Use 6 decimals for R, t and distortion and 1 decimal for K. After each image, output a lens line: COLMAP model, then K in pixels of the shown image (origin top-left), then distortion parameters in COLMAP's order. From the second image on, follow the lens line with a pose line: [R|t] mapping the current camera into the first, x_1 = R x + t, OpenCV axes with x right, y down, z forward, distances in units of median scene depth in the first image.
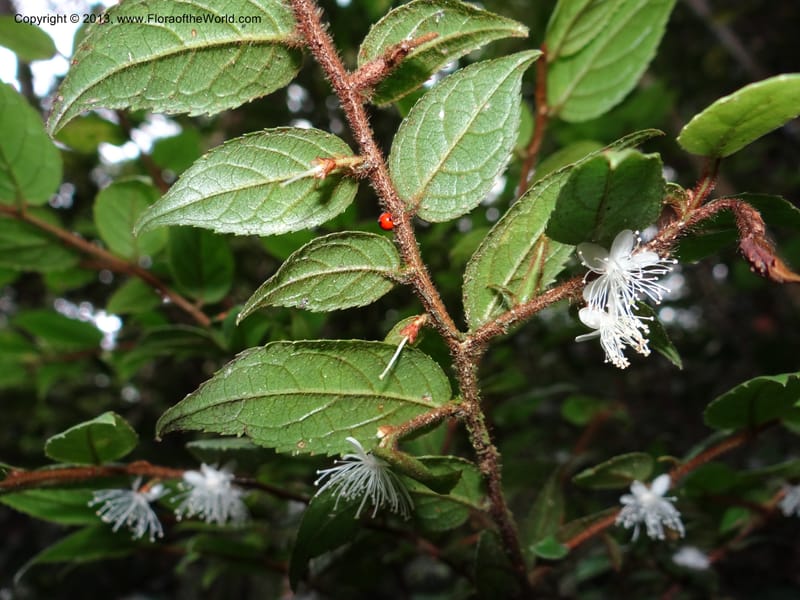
lens RADIAL K [[662.4, 0, 400.0], [0, 662.4, 300.0], [0, 0, 1]] dist [0.002768, -0.007365]
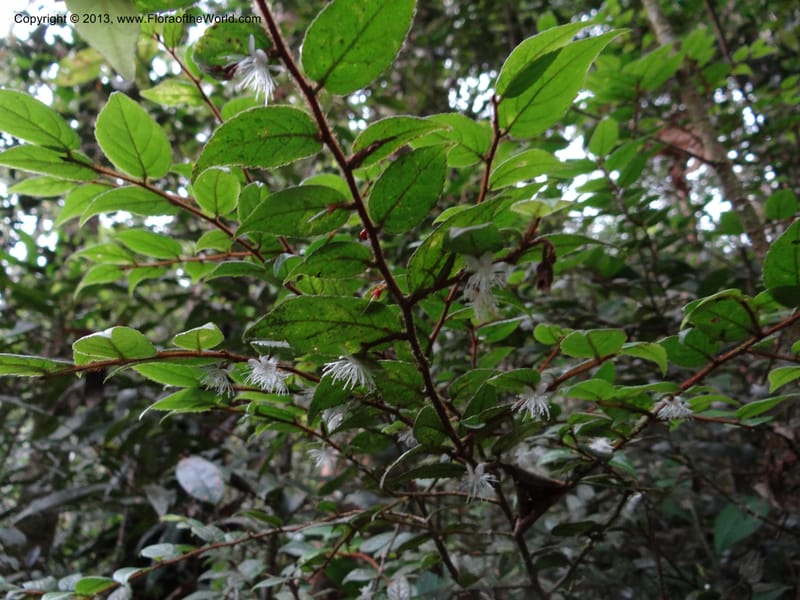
lens RADIAL K [[666.6, 0, 396.2], [0, 666.6, 297.8], [0, 0, 1]] dist [-0.011989, -0.003313]
pose [[0.995642, 0.066600, -0.065277, 0.190132], [-0.056964, 0.988549, 0.139737, -0.197564], [0.073836, -0.135409, 0.988035, -0.819162]]
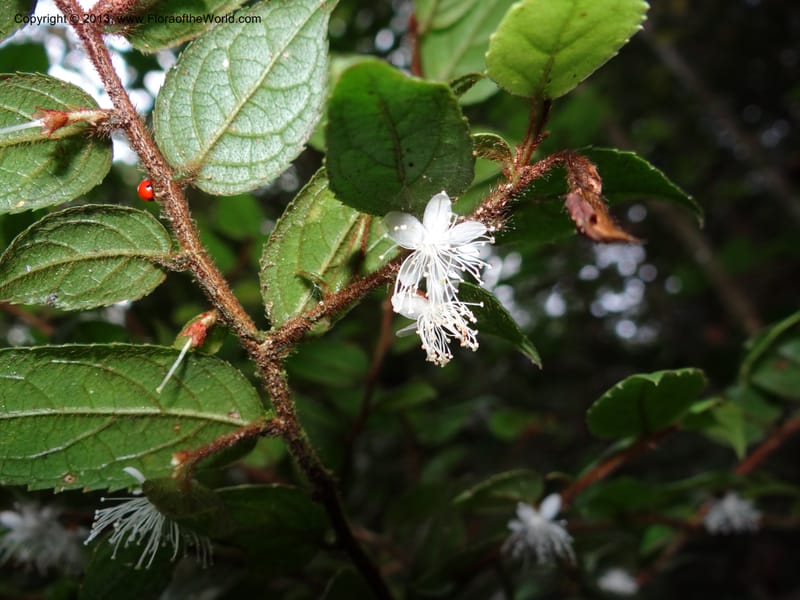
lens RADIAL K [[662.4, 0, 400.0], [0, 662.4, 300.0], [0, 0, 1]] dist [0.002768, -0.007365]
pose [[0.998150, -0.029047, 0.053411, 0.222577], [0.030890, 0.998944, -0.033998, 0.044226], [-0.052367, 0.035585, 0.997994, 0.184860]]
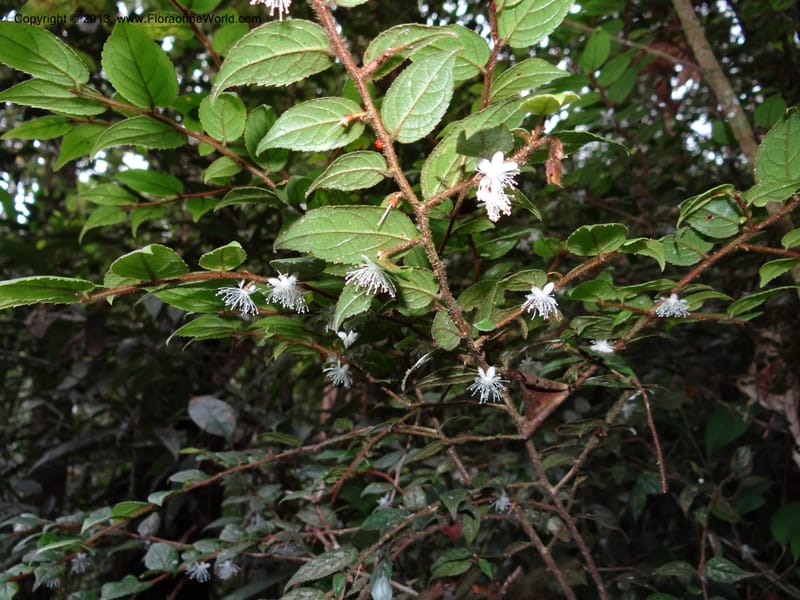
lens RADIAL K [[662.4, 0, 400.0], [0, 662.4, 300.0], [0, 0, 1]] dist [0.002768, -0.007365]
pose [[0.999004, 0.012951, -0.042696, 0.122055], [-0.002445, 0.971401, 0.237432, -0.130770], [0.044550, -0.237091, 0.970465, -0.945078]]
